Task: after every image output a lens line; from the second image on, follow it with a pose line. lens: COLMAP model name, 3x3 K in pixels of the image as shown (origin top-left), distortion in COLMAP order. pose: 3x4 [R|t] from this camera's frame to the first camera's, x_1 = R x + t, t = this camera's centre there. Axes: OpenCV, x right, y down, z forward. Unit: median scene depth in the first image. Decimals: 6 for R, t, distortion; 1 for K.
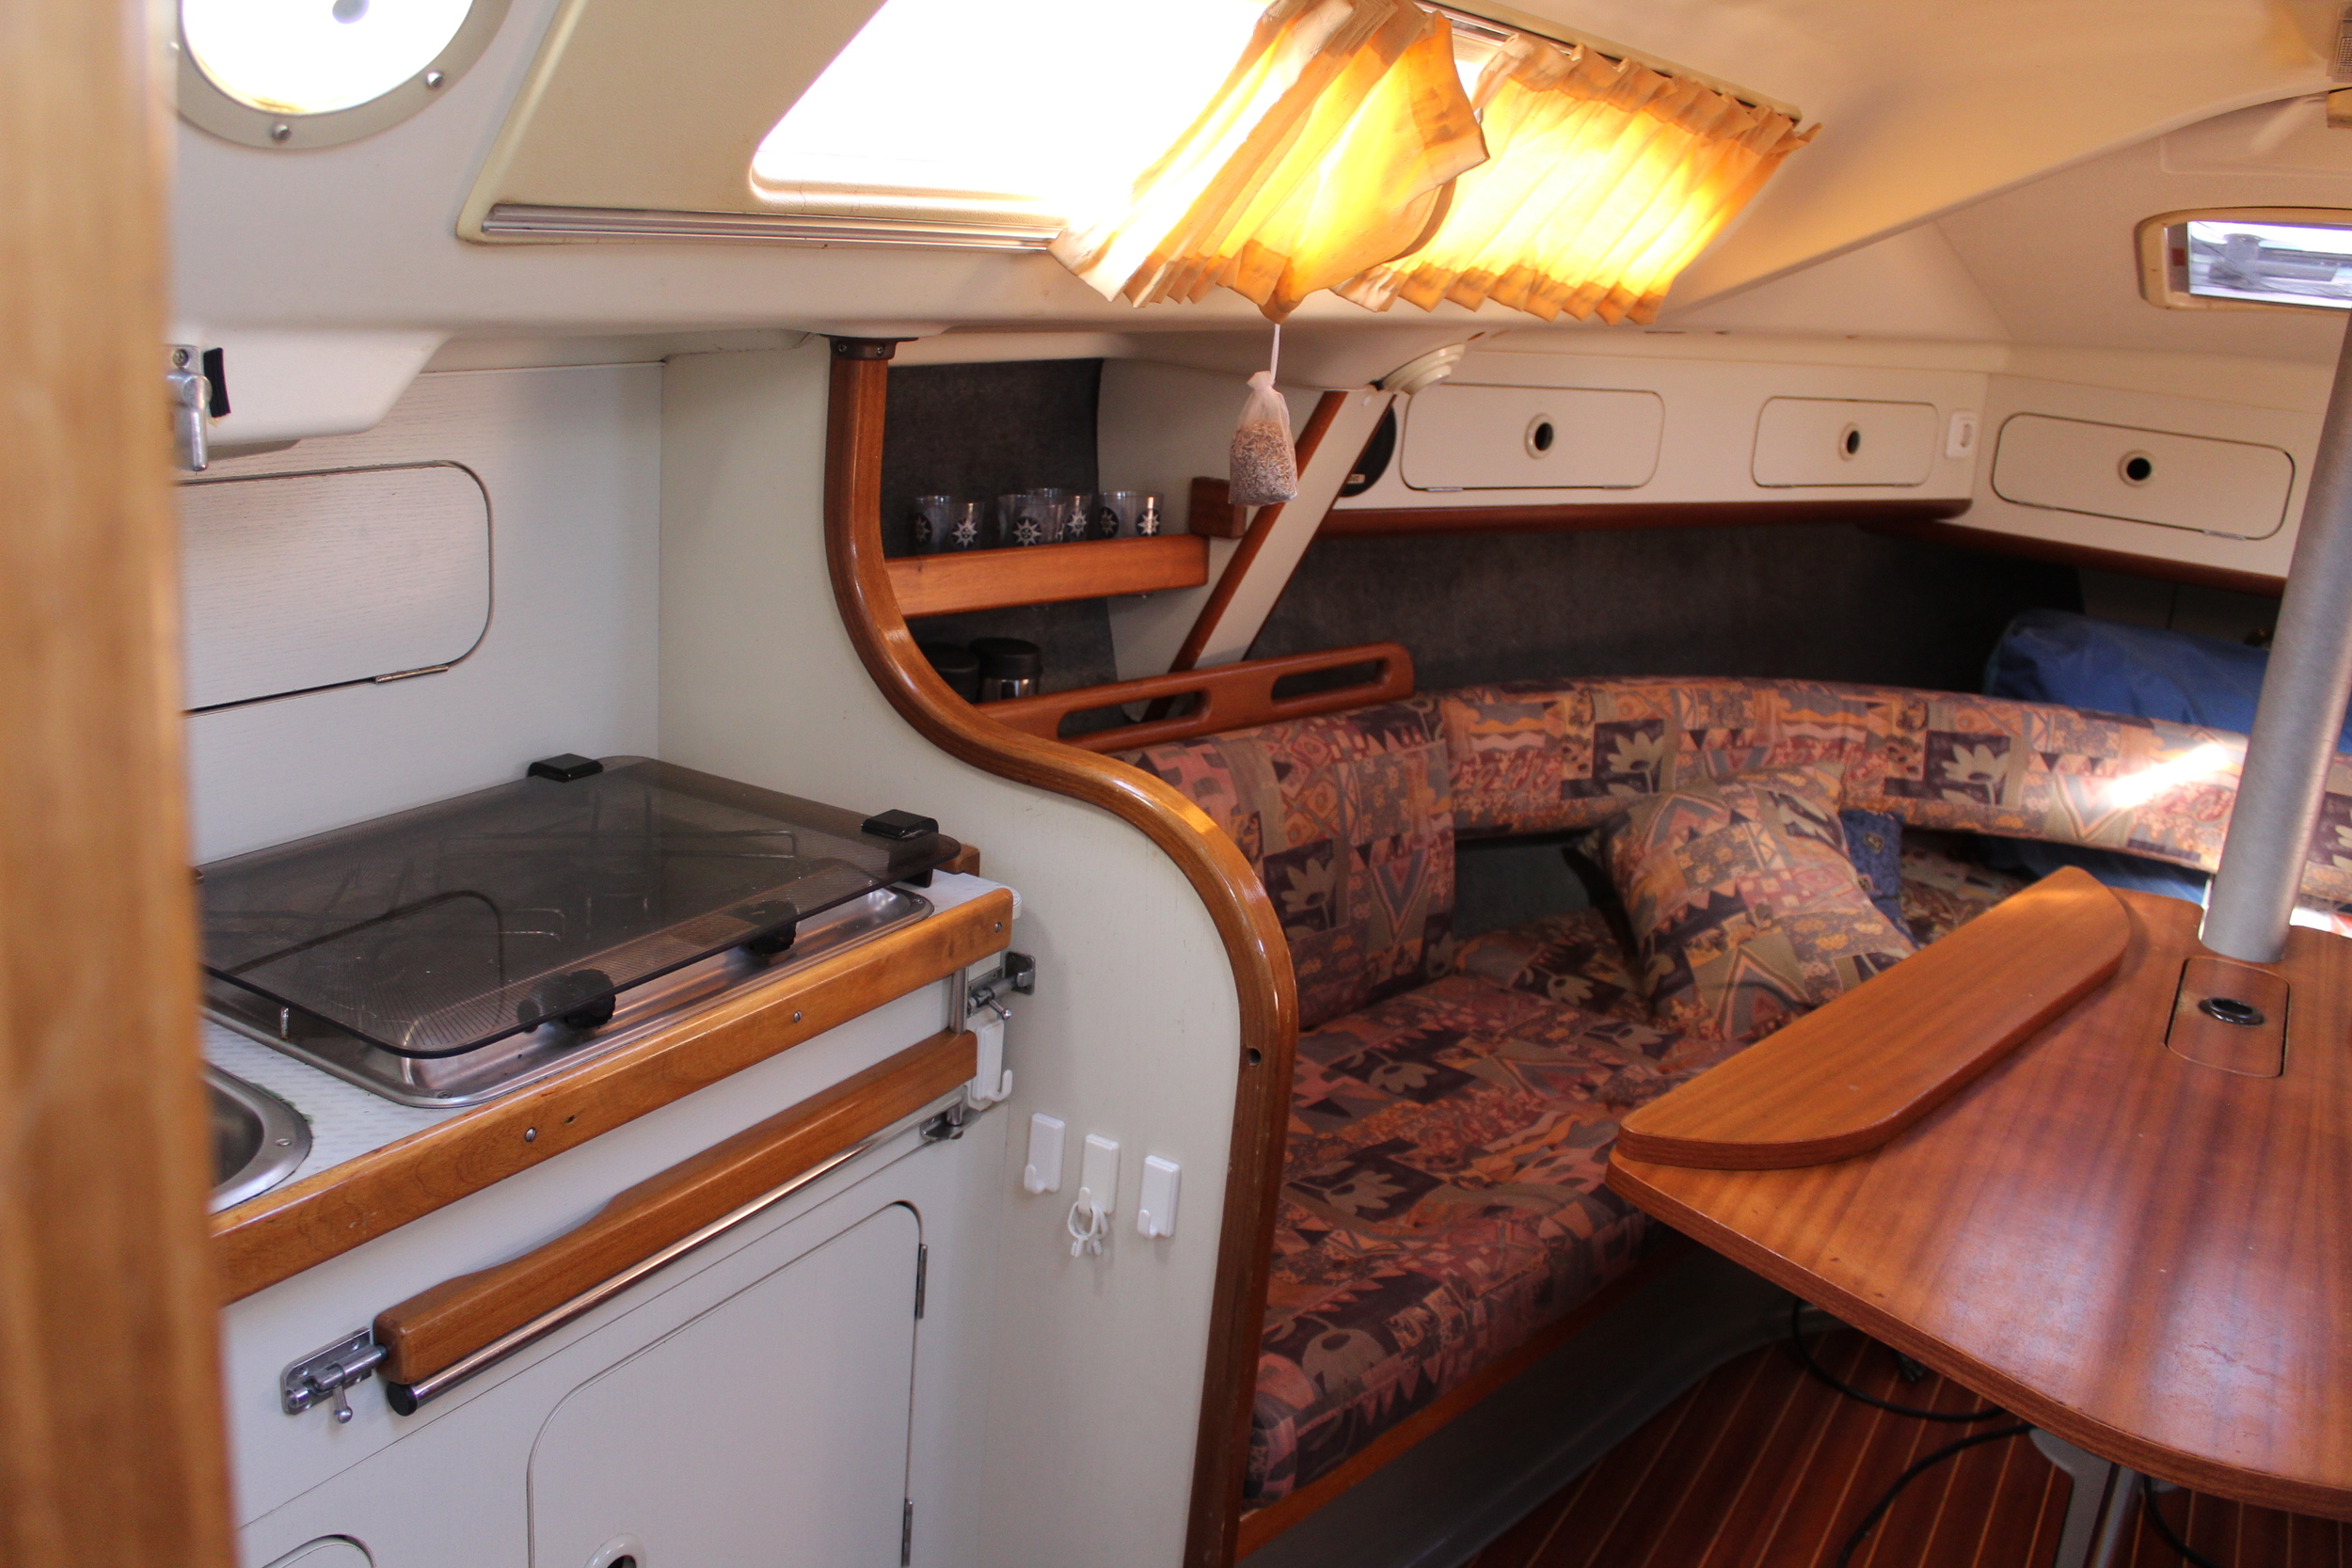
lens RADIAL K [[1956.7, 0, 1168.5], [0, 1956.7, 773.1], [0, 0, 1]] dist [-0.150243, 0.111376]
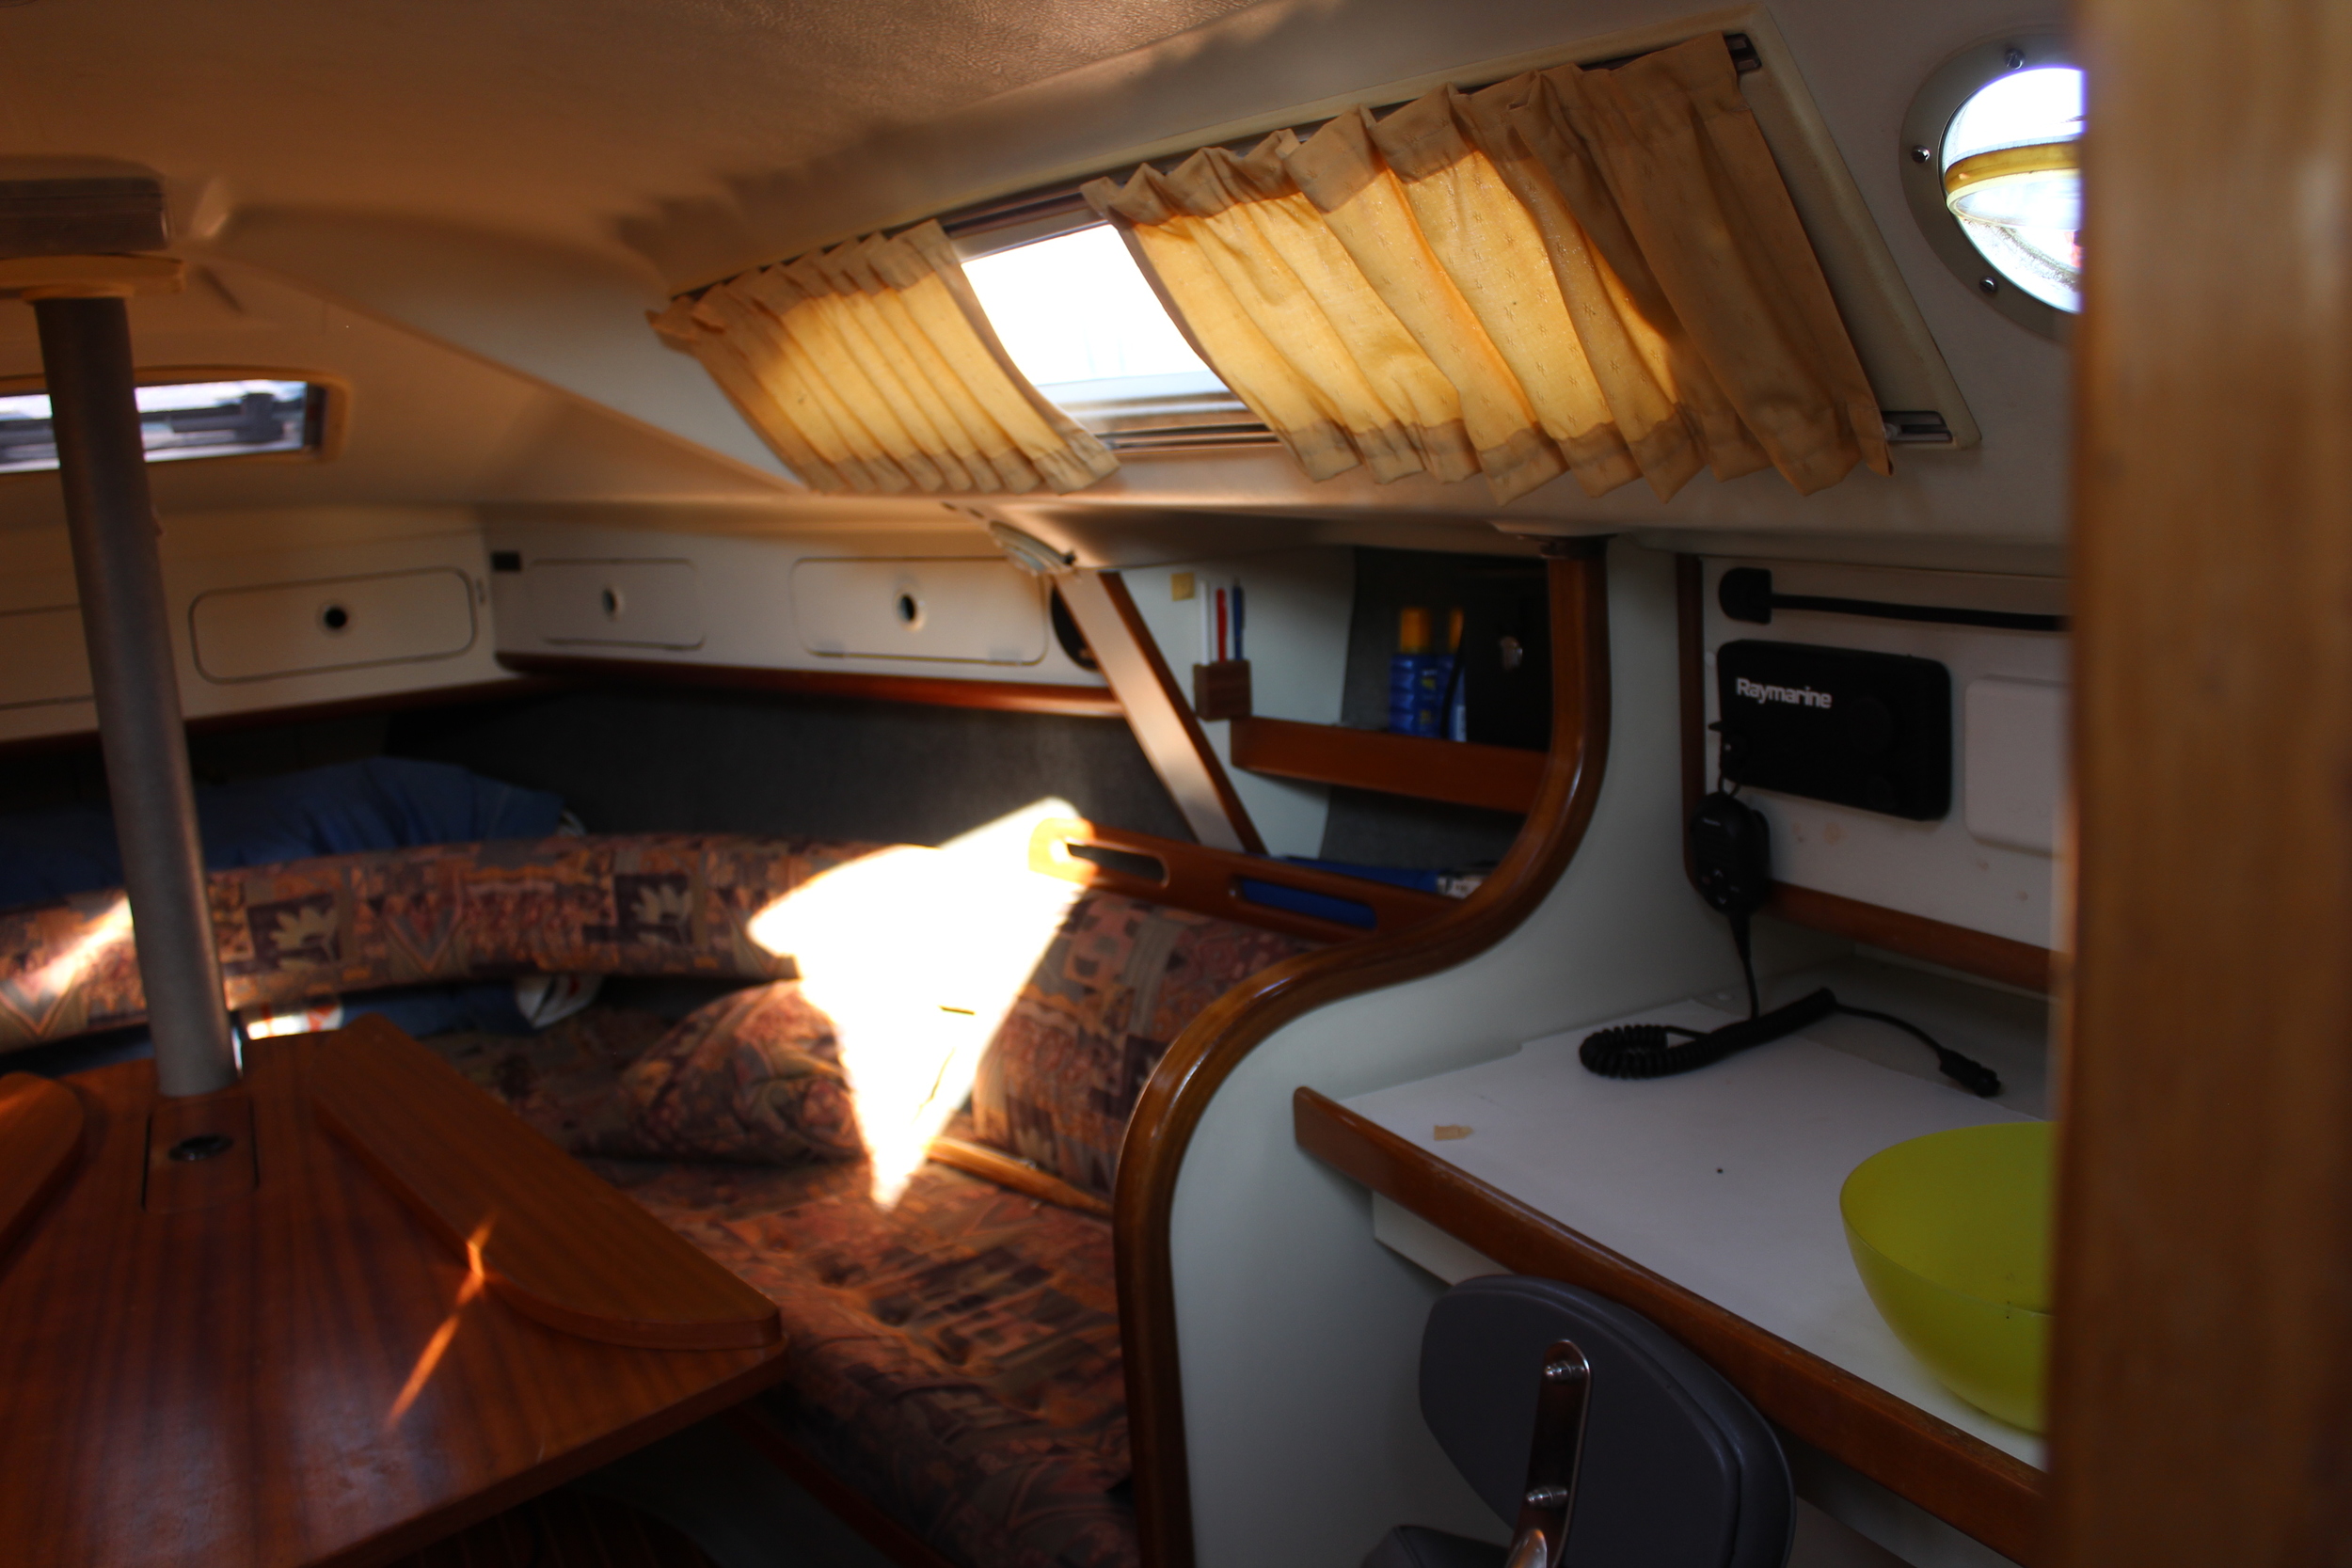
lens RADIAL K [[1956.7, 0, 1164.4], [0, 1956.7, 774.8], [0, 0, 1]] dist [-0.150243, 0.111376]
pose [[0.523138, -0.271969, 0.807688, 0.058723], [0.336956, 0.936500, 0.097097, 0.012500], [-0.782807, 0.221360, 0.581560, -0.037123]]
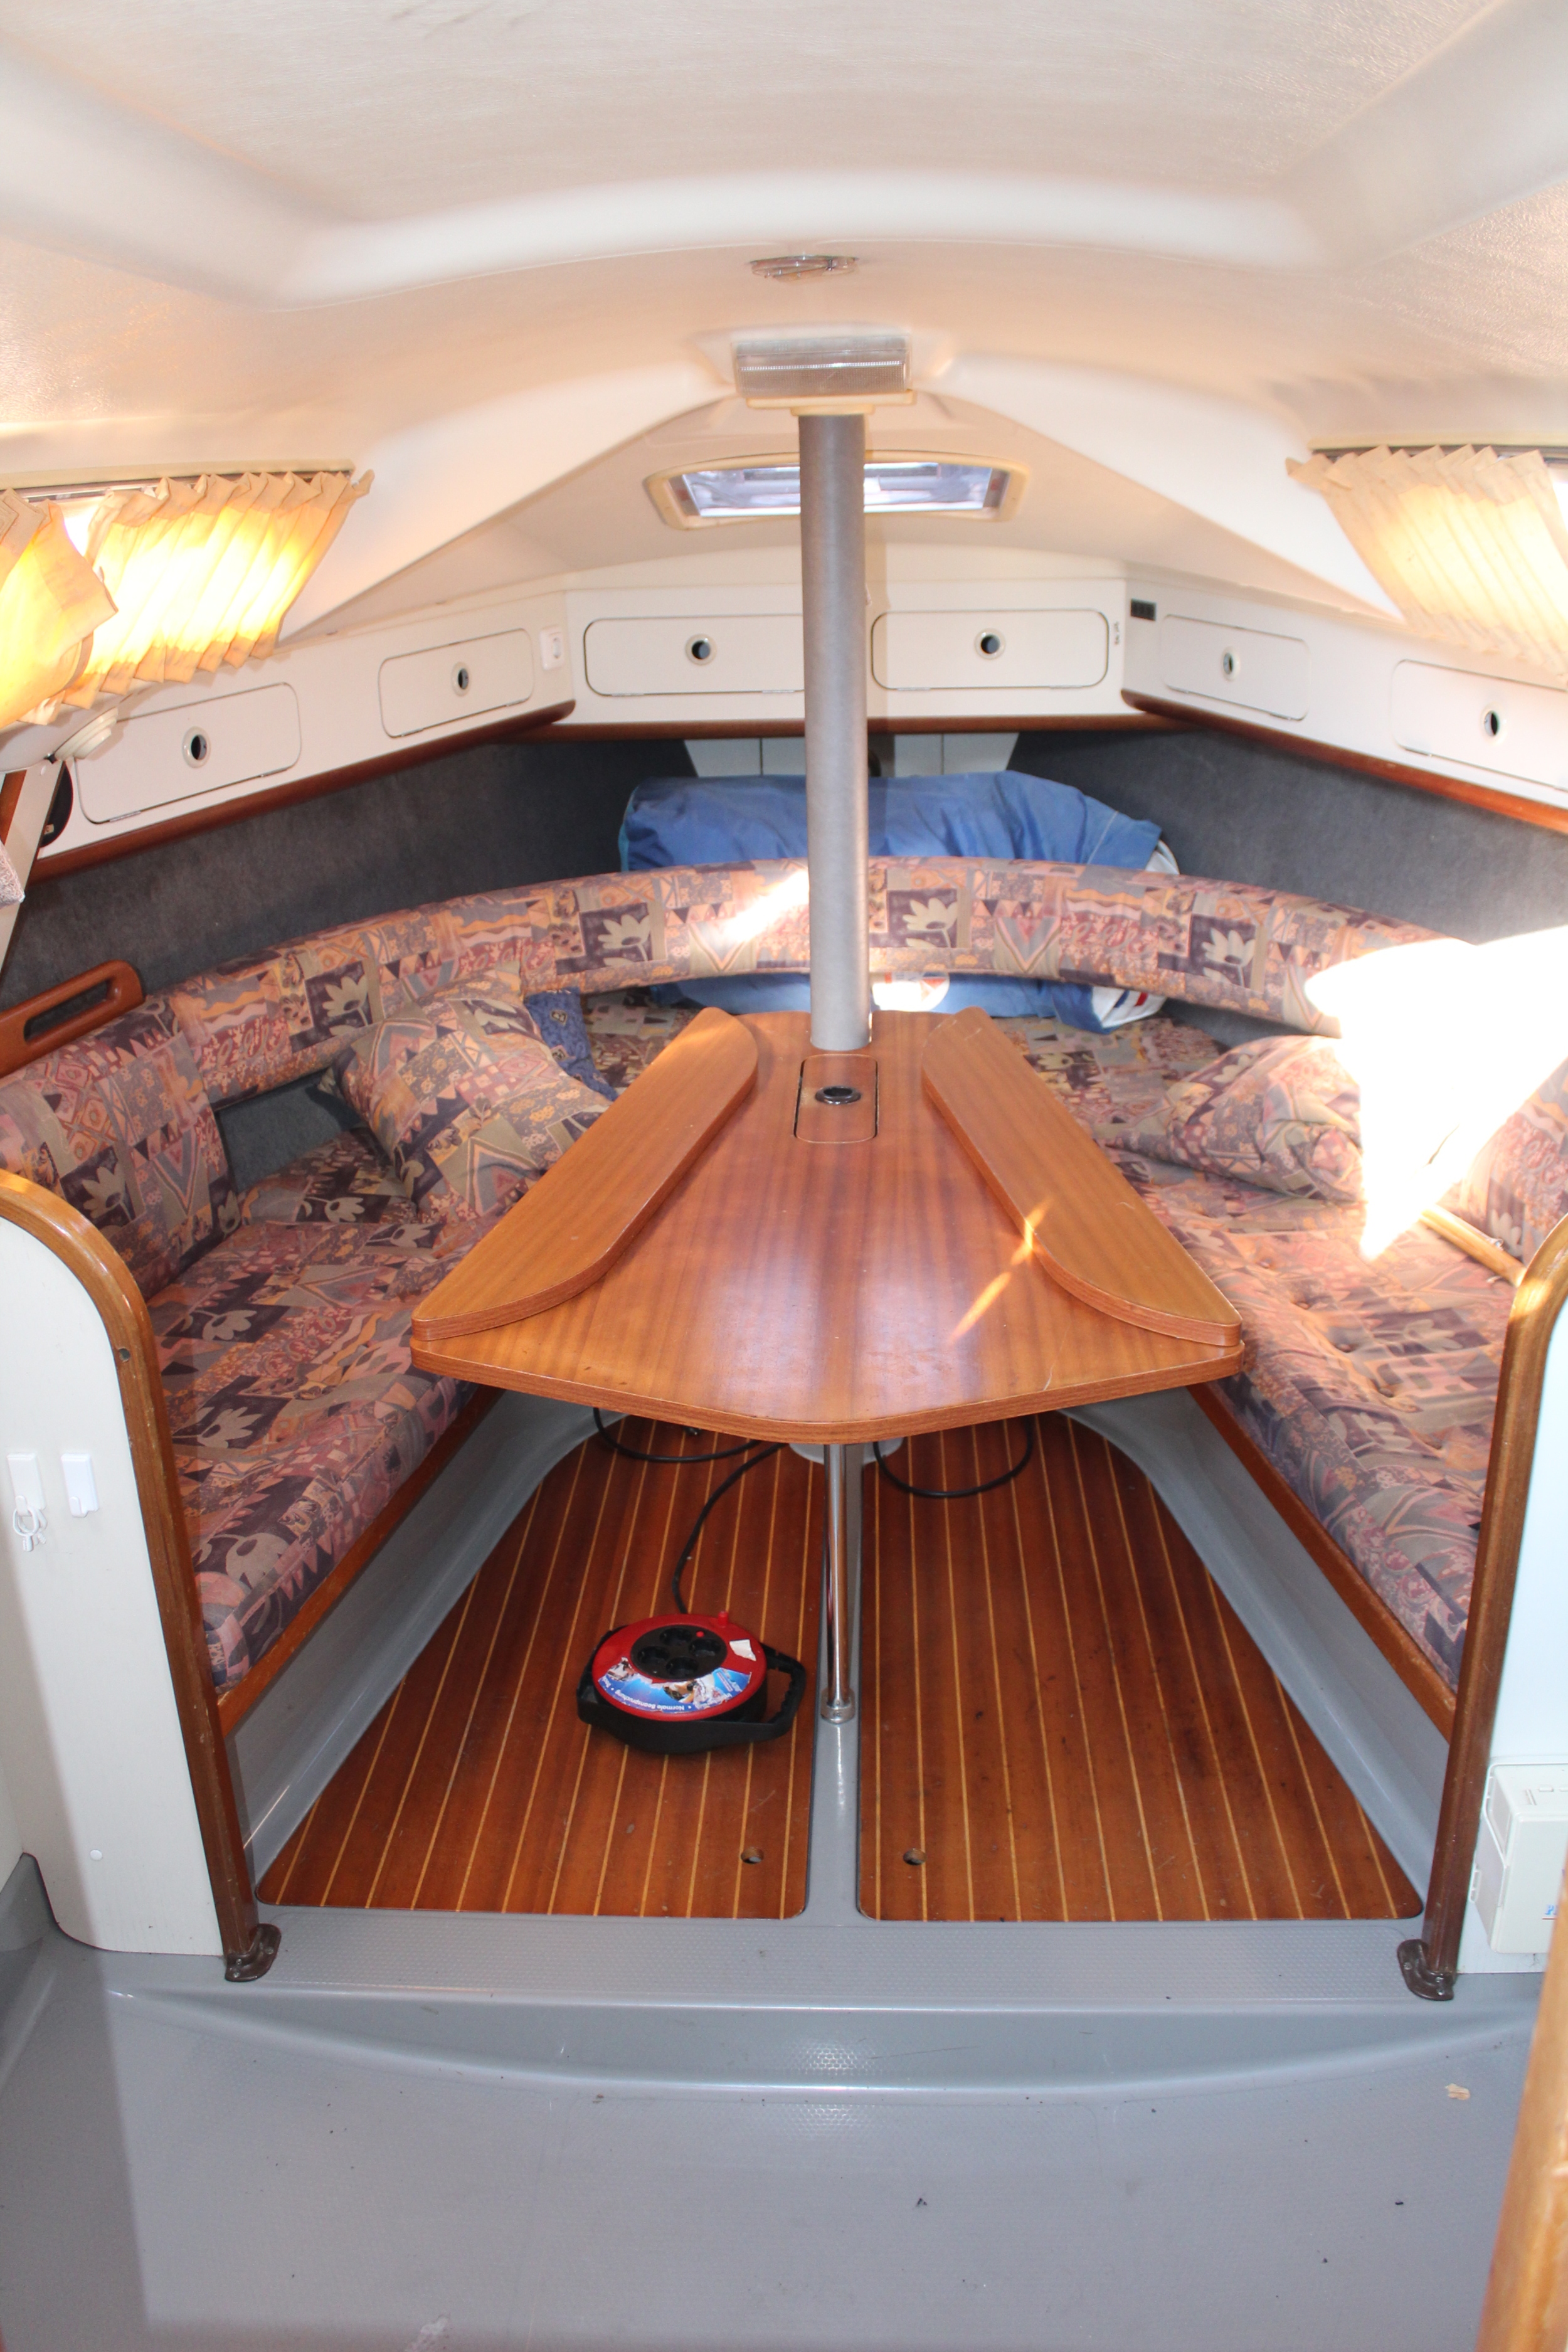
lens RADIAL K [[1956.9, 0, 785.2], [0, 1956.9, 1186.3], [0, 0, 1]] dist [-0.150243, 0.111376]
pose [[0.871786, -0.277665, 0.403597, -0.035112], [0.226548, 0.958979, 0.170401, -0.047398], [-0.434356, -0.057119, 0.898929, -0.192671]]
